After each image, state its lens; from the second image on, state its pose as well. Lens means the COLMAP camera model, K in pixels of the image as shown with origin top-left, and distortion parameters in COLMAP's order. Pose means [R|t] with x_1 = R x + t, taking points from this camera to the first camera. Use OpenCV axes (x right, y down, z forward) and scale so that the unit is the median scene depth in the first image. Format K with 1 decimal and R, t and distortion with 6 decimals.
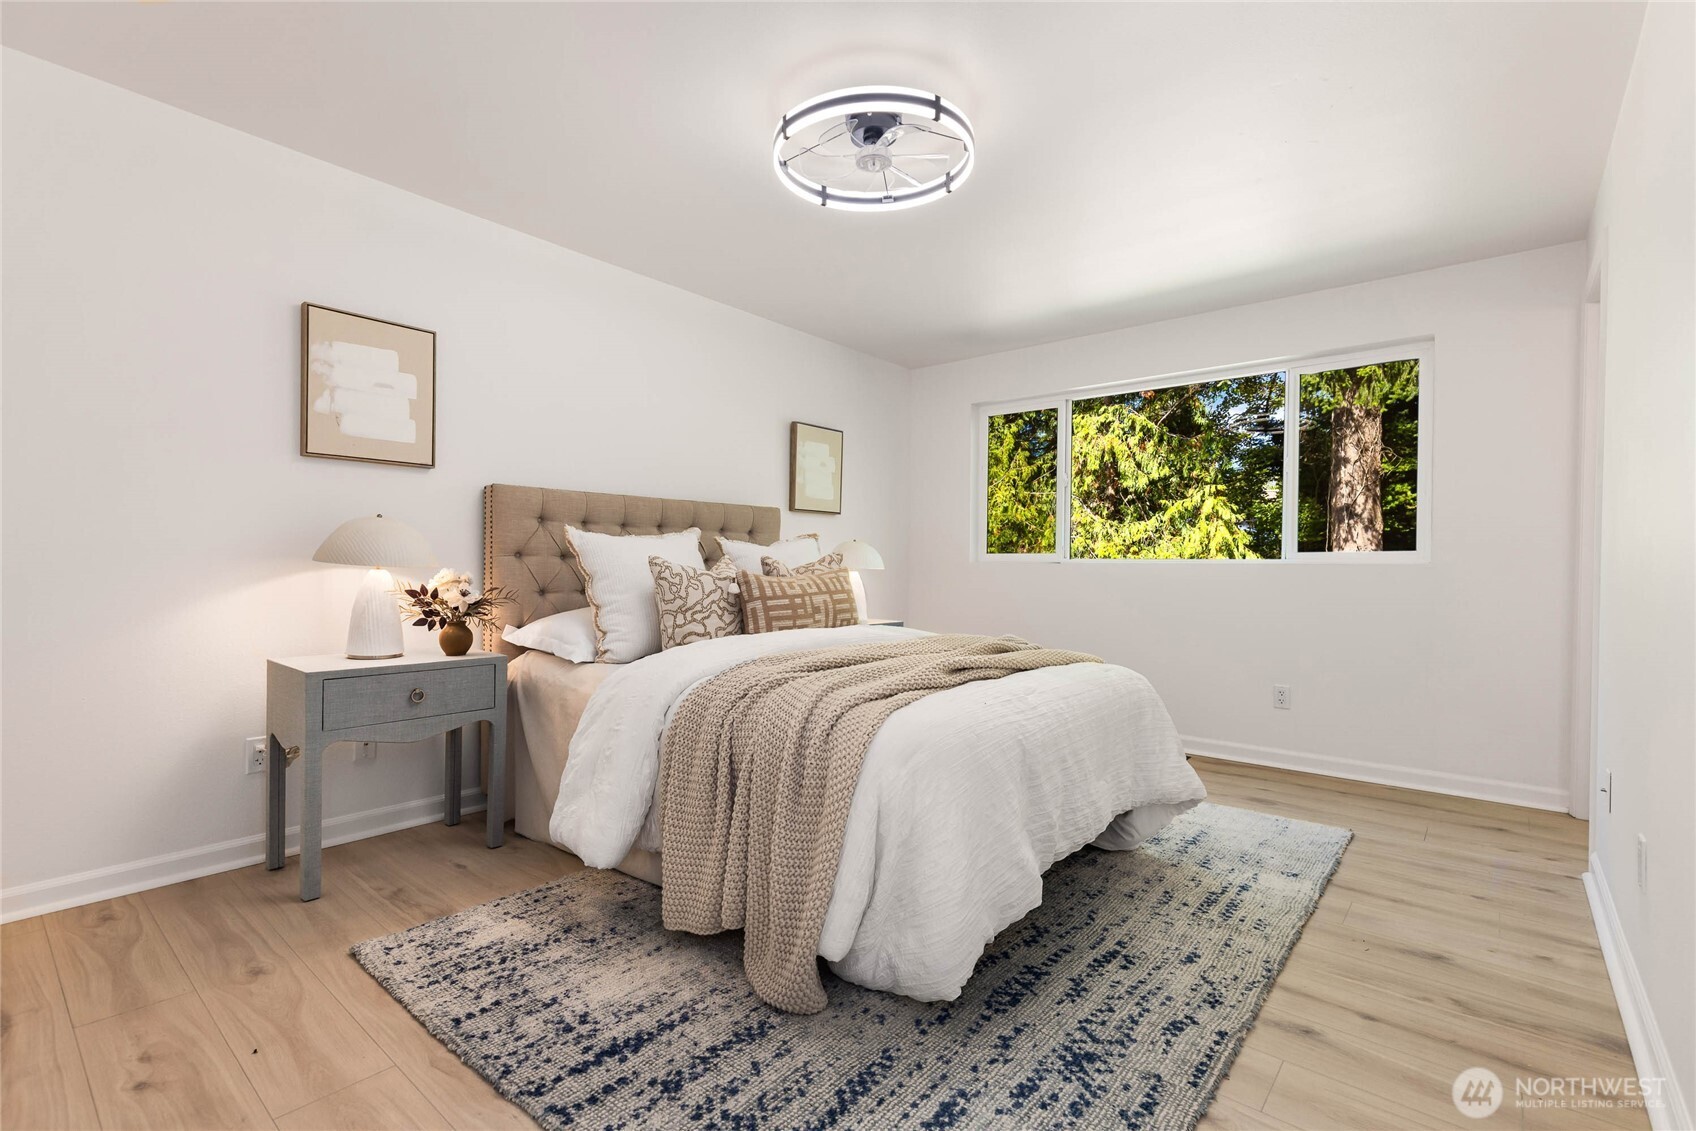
lens RADIAL K [[779.5, 0, 858.3], [0, 779.5, 569.6], [0, 0, 1]] dist [0.008824, -0.000311]
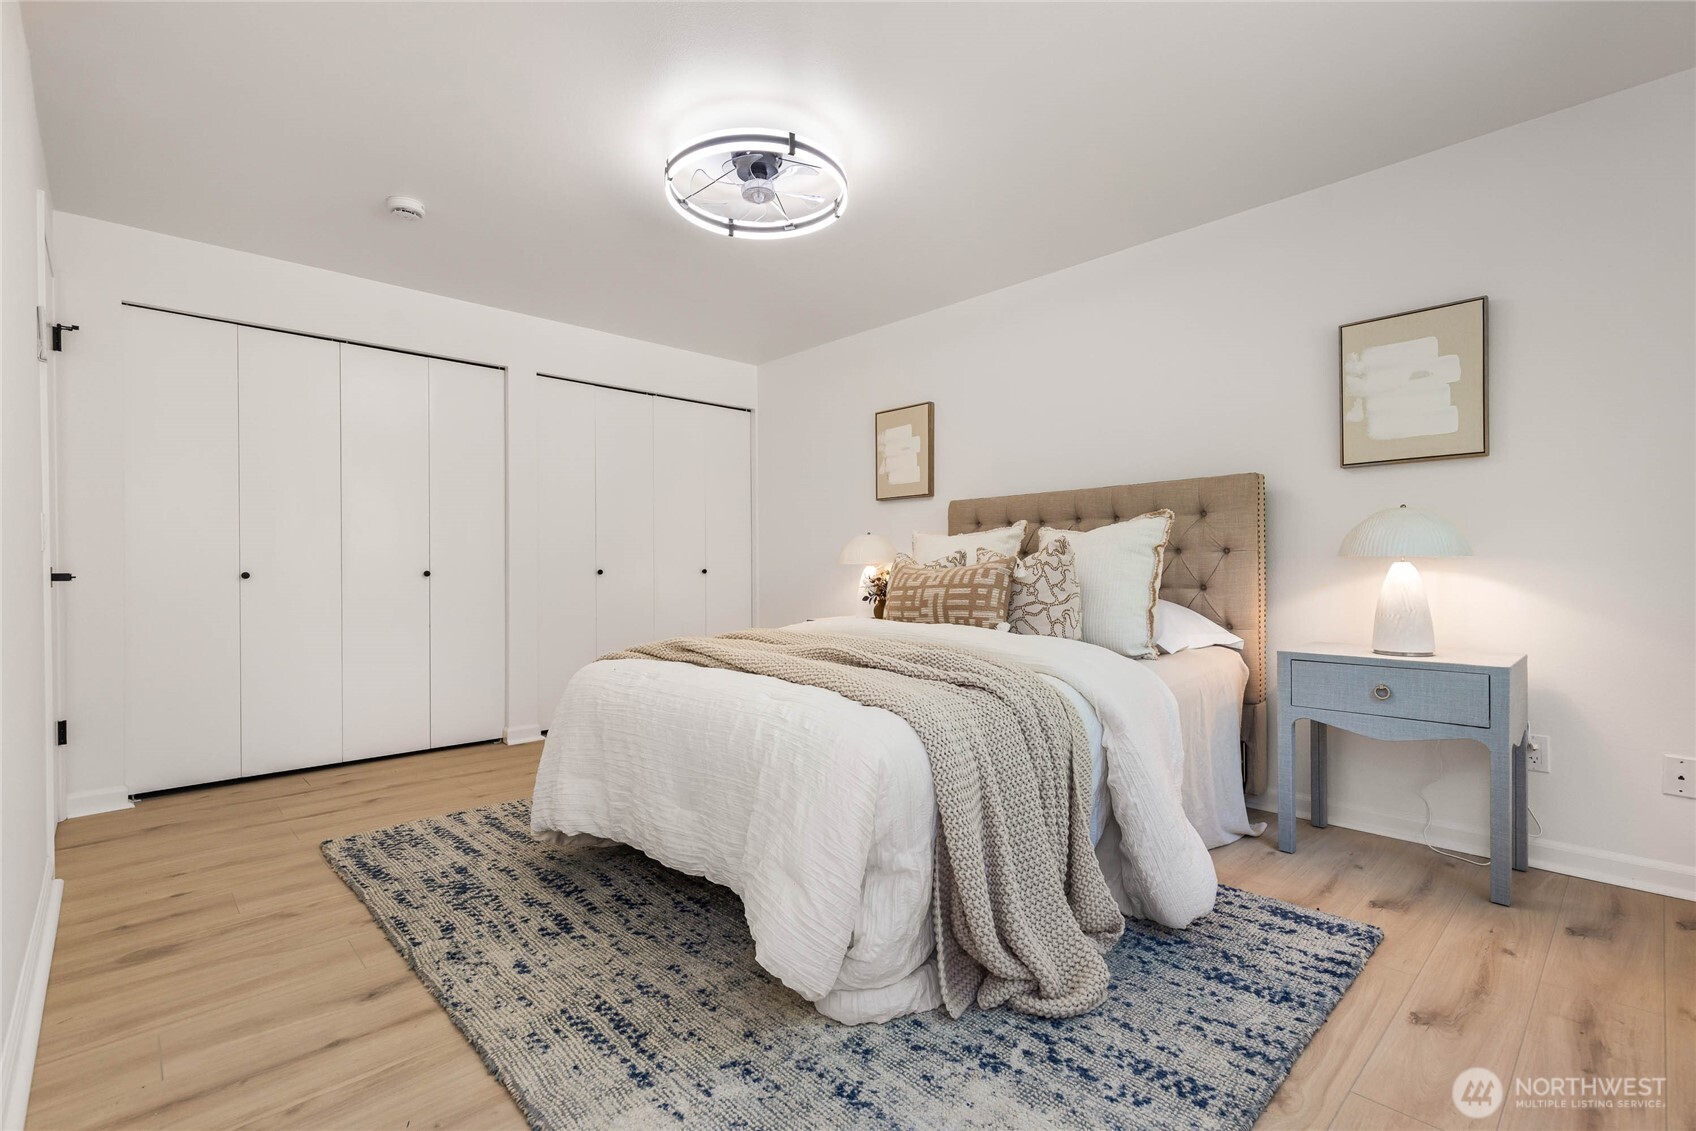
lens RADIAL K [[779.5, 0, 858.6], [0, 779.5, 568.2], [0, 0, 1]] dist [0.008824, -0.000311]
pose [[-0.124169, -0.009610, -0.992215, 1.331093], [0.002076, 0.999948, -0.009945, 0.027410], [0.992259, -0.003295, -0.124143, 1.540290]]
